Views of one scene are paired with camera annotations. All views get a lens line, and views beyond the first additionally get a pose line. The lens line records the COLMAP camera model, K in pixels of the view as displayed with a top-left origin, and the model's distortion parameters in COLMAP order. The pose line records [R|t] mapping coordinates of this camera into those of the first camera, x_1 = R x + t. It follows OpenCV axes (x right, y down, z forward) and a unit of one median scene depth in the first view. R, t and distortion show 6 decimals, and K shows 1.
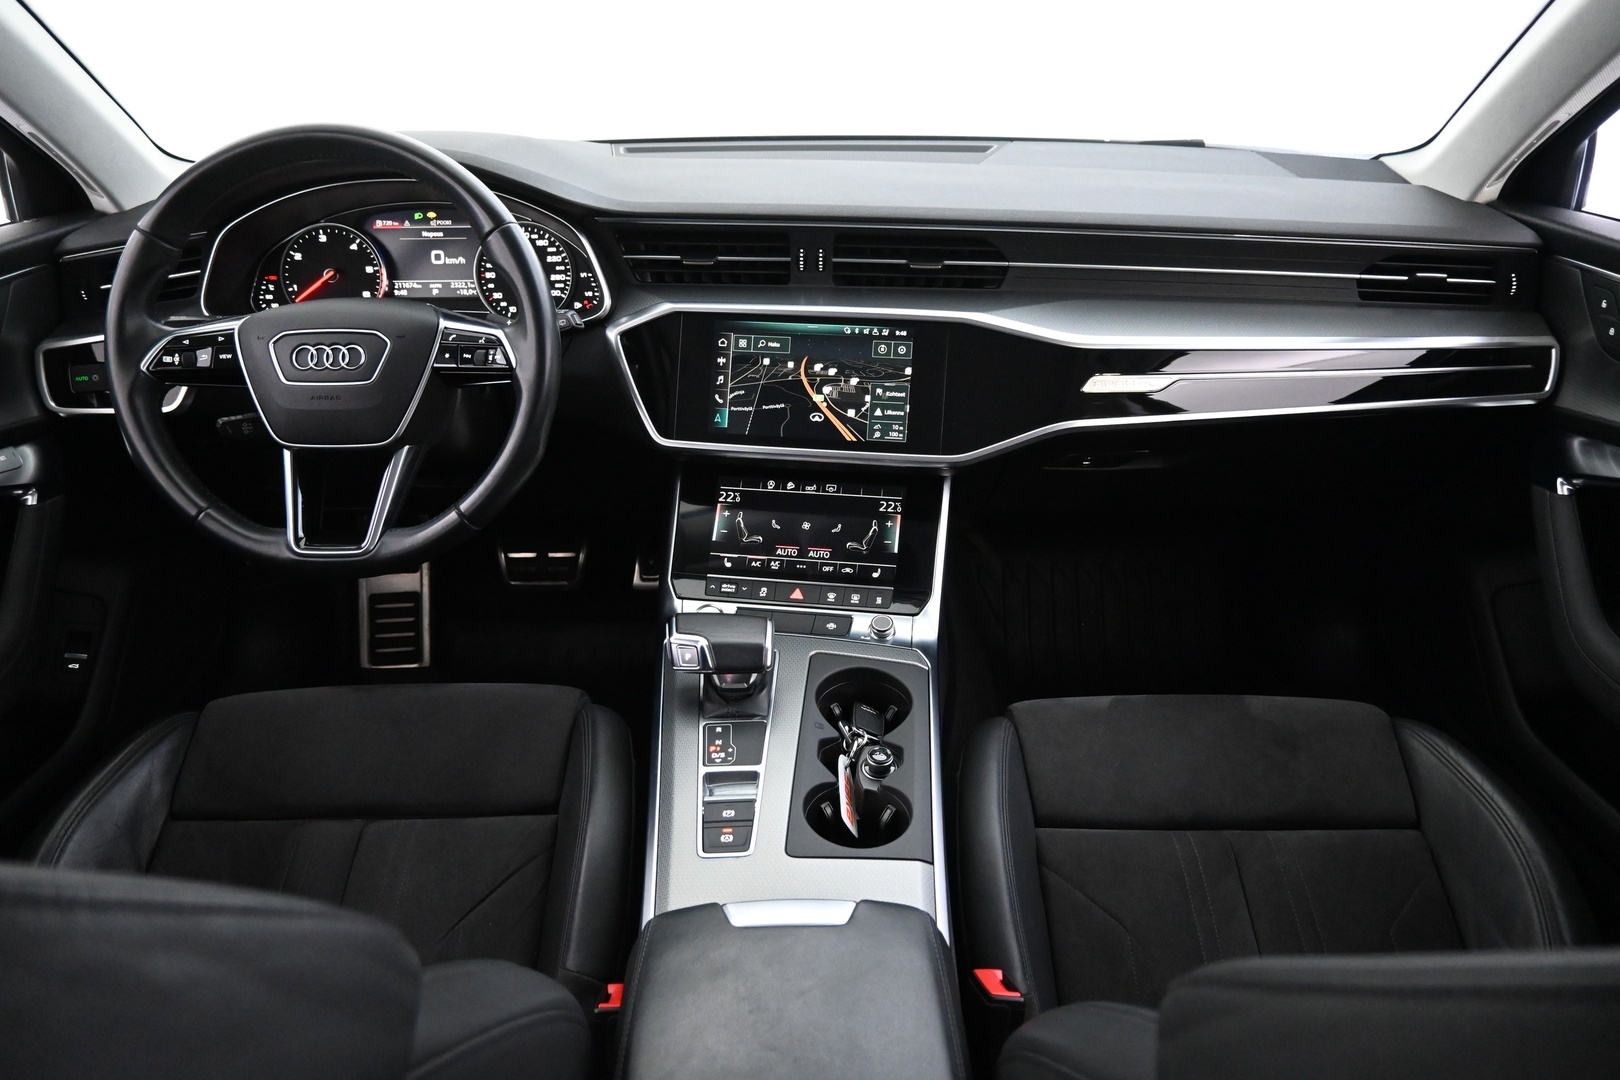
lens RADIAL K [[1104.1, 0, 810.0], [0, 1104.1, 540.0], [0, 0, 1]] dist [-0.002580, -0.001216]
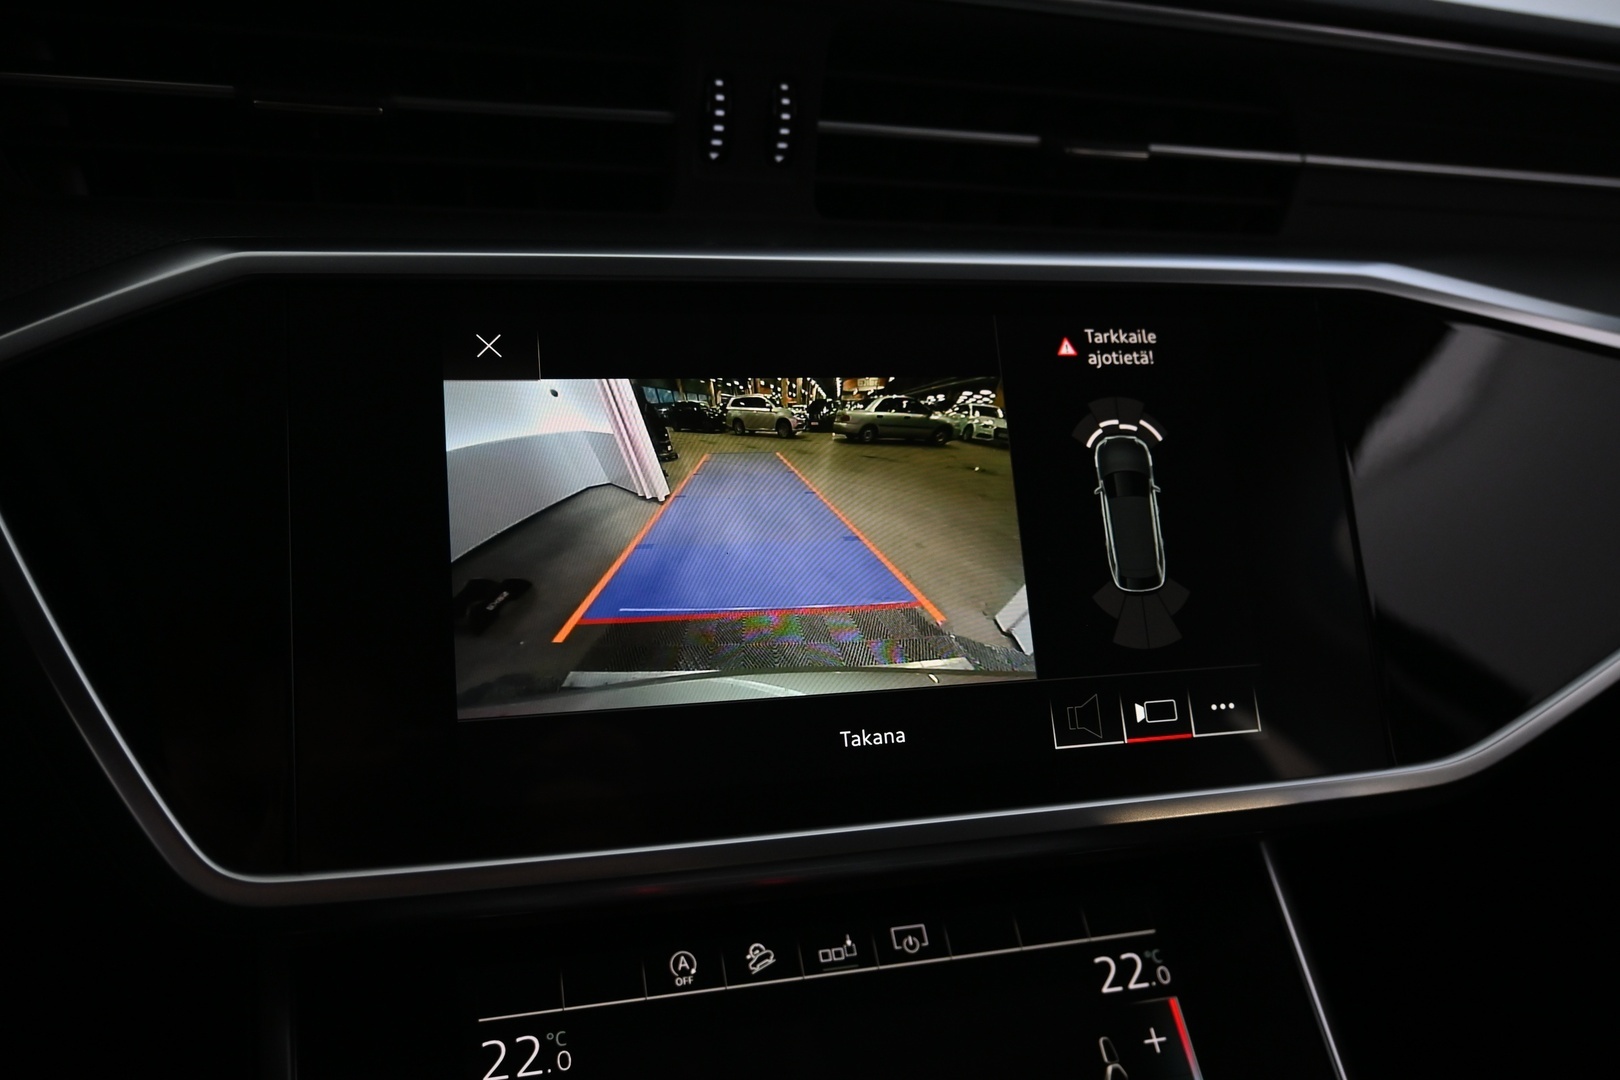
lens RADIAL K [[1366.7, 0, 811.7], [0, 1366.7, 534.9], [0, 0, 1]] dist [0.000992, -0.005960]
pose [[0.907658, -0.073534, 0.413218, -0.133919], [0.153508, 0.974481, -0.163775, -0.093428], [-0.390630, 0.212084, 0.895784, 0.707428]]
